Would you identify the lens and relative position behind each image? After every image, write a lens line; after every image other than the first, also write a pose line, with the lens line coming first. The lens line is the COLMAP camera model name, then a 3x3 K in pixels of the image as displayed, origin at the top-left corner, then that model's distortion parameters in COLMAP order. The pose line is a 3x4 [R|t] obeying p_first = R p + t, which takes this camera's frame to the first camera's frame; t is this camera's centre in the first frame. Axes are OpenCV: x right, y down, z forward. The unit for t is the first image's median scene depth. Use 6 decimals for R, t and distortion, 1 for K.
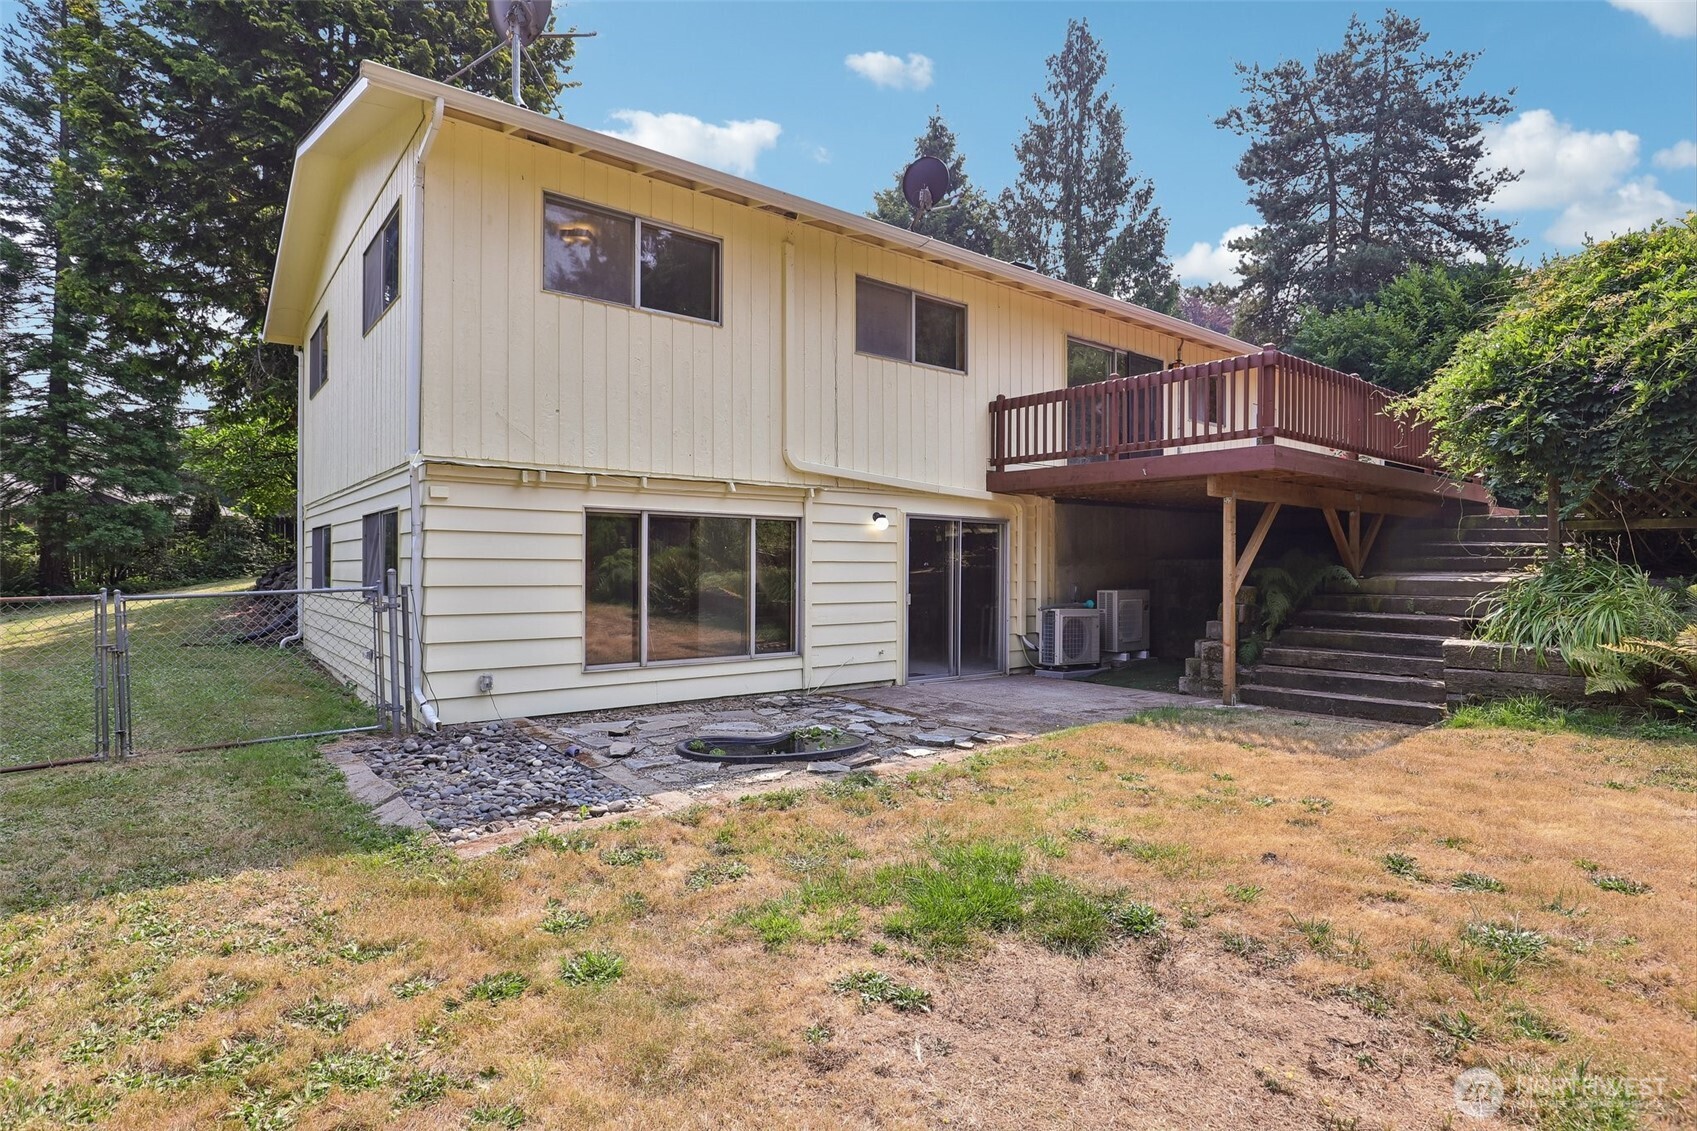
lens RADIAL K [[875.6, 0, 849.6], [0, 875.6, 569.5], [0, 0, 1]] dist [0.006055, -0.001804]
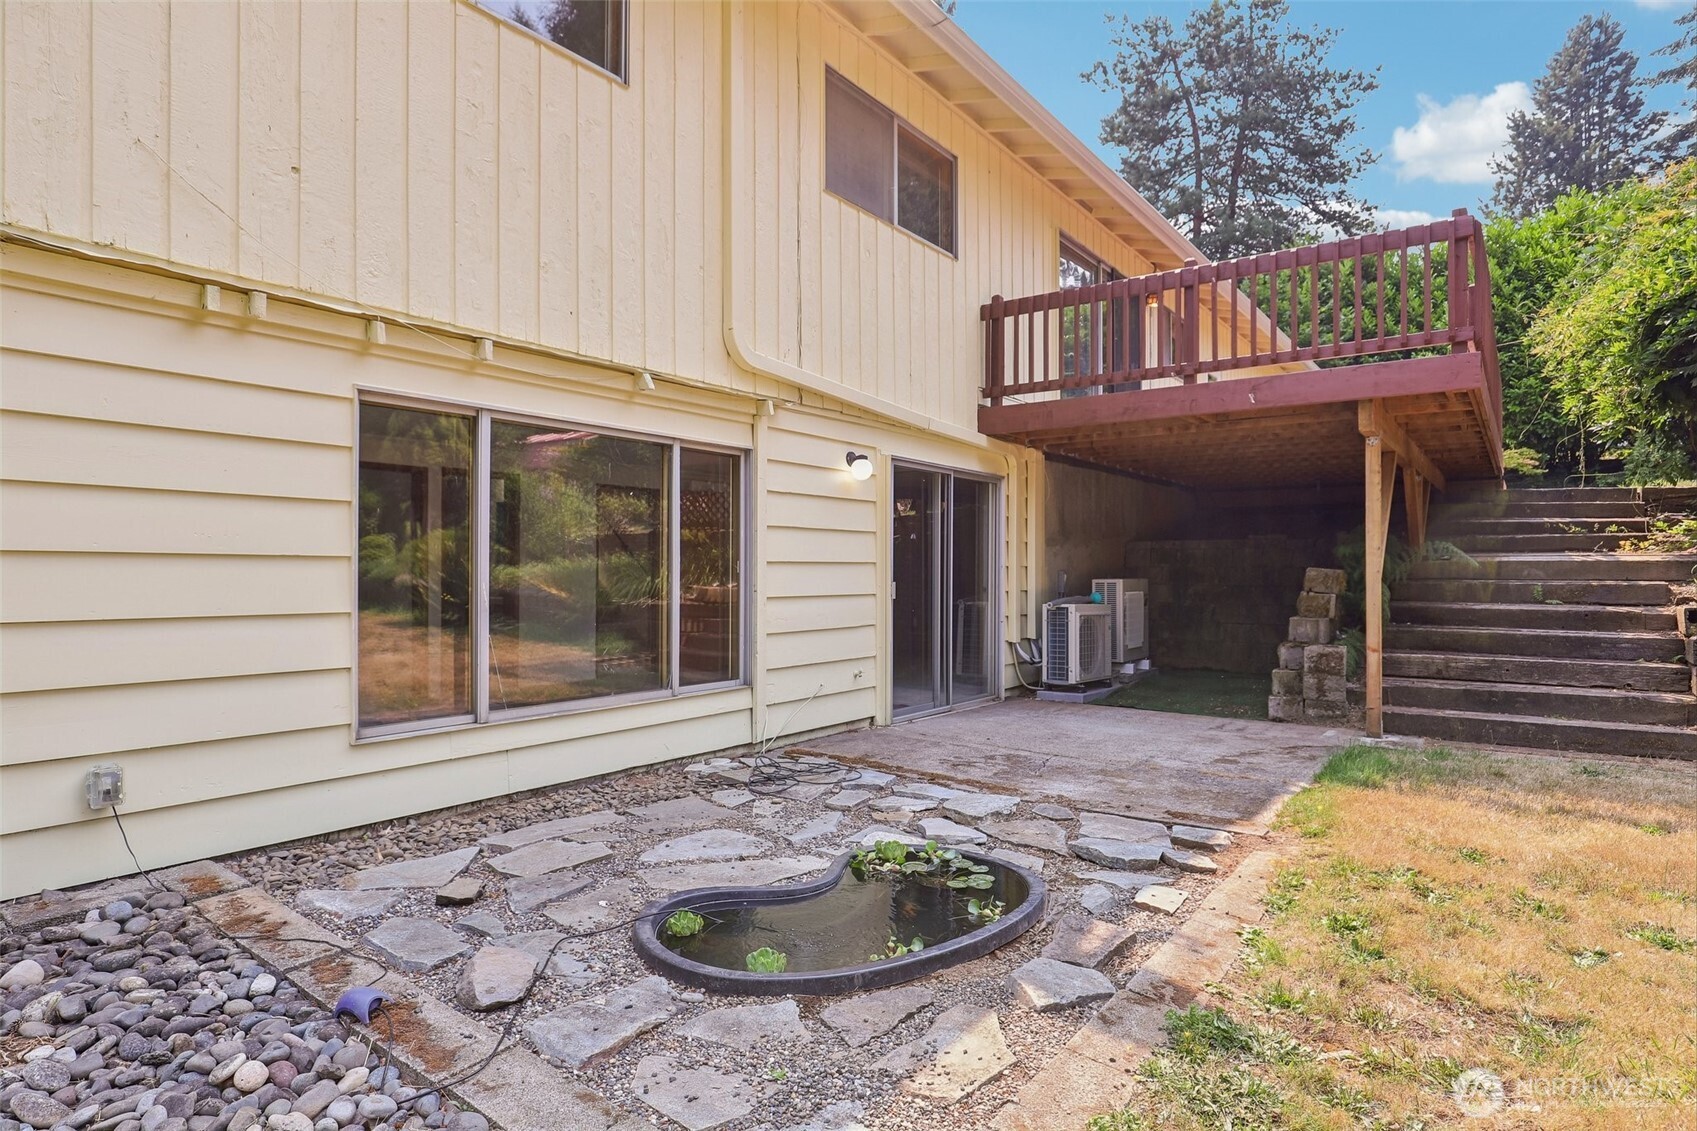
lens RADIAL K [[917.9, 0, 845.0], [0, 917.9, 565.3], [0, 0, 1]] dist [-0.007962, 0.000421]
pose [[0.970466, -0.001256, 0.241233, -0.131429], [0.003504, 0.999954, -0.008887, 0.021725], [-0.241211, 0.009470, 0.970427, 0.362655]]
